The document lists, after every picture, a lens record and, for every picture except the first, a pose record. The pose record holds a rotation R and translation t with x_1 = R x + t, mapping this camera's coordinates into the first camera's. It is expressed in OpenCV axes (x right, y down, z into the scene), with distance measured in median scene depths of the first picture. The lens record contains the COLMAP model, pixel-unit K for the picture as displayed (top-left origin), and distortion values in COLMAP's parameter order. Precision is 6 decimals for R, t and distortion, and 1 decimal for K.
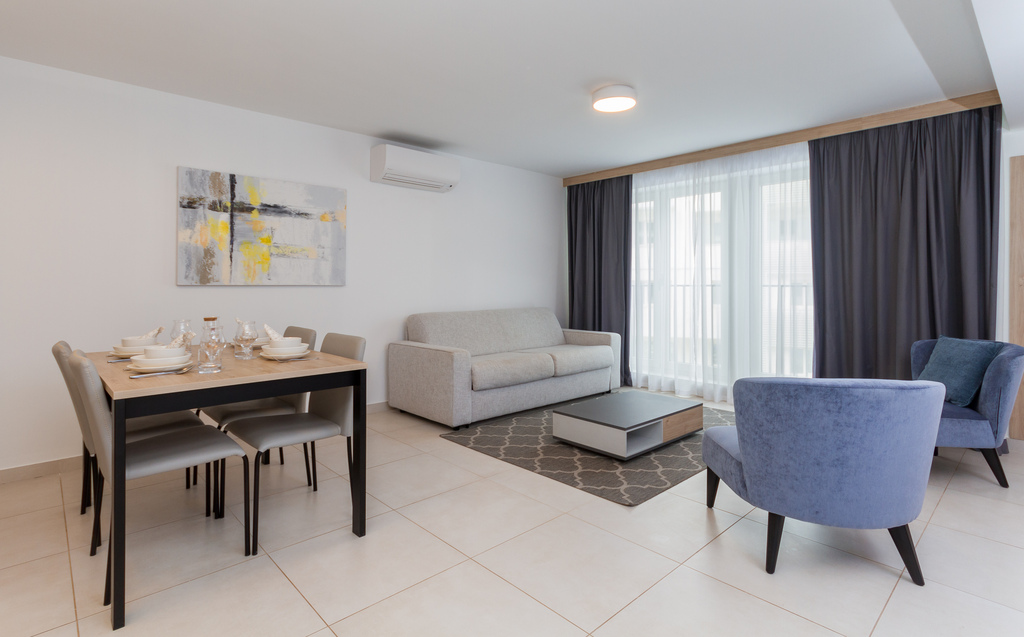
lens RADIAL K [[496.1, 0, 494.5], [0, 496.1, 283.7], [0, 0, 1]] dist [0.001391, 0.000206]
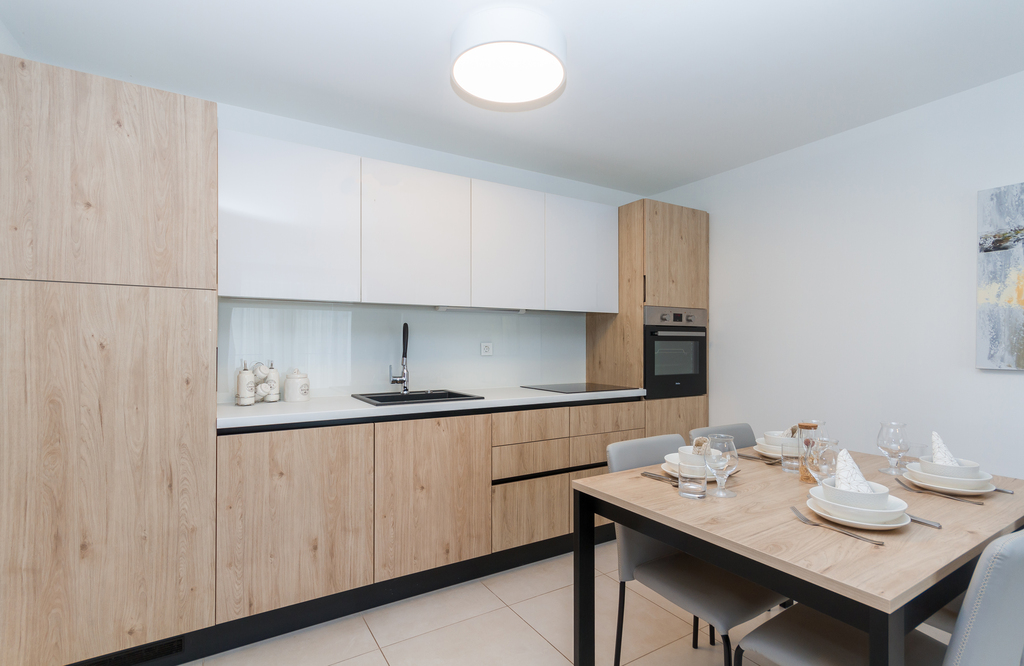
lens RADIAL K [[487.5, 0, 512.1], [0, 487.5, 342.3], [0, 0, 1]] dist [-0.001978, 0.000315]
pose [[-0.176540, -0.003901, -0.984286, 0.113914], [0.001543, 0.999990, -0.004240, -0.028819], [0.984292, -0.002267, -0.176532, 0.463317]]
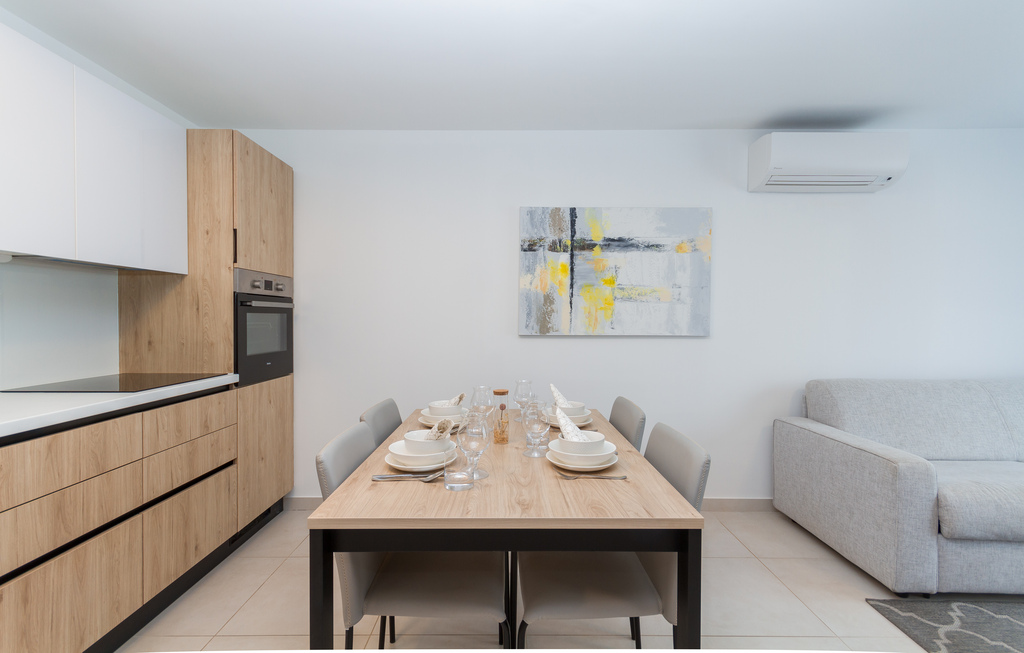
lens RADIAL K [[480.1, 0, 512.4], [0, 480.1, 323.4], [0, 0, 1]] dist [0.010578, -0.000072]
pose [[0.745195, 0.010076, -0.666770, -0.043811], [-0.000938, 0.999901, 0.014062, -0.029484], [0.666846, -0.009854, 0.745131, 0.299088]]
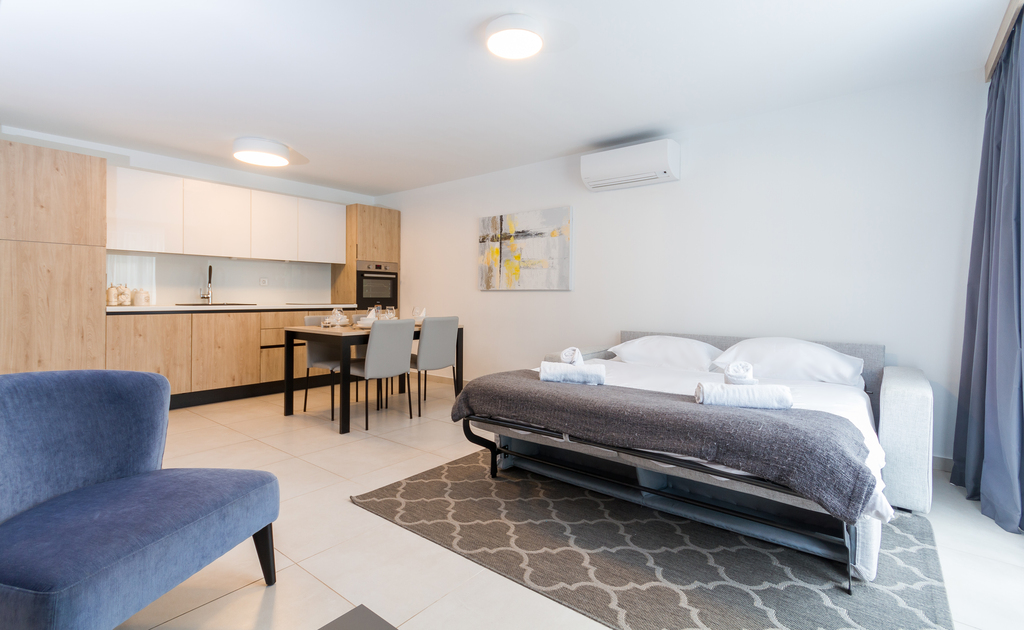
lens RADIAL K [[471.2, 0, 511.0], [0, 471.2, 296.5], [0, 0, 1]] dist [0.003289, -0.000123]
pose [[0.167041, 0.001395, -0.985949, 0.868909], [-0.003454, 0.999994, 0.000829, 0.021945], [0.985944, 0.003267, 0.167045, 0.788434]]
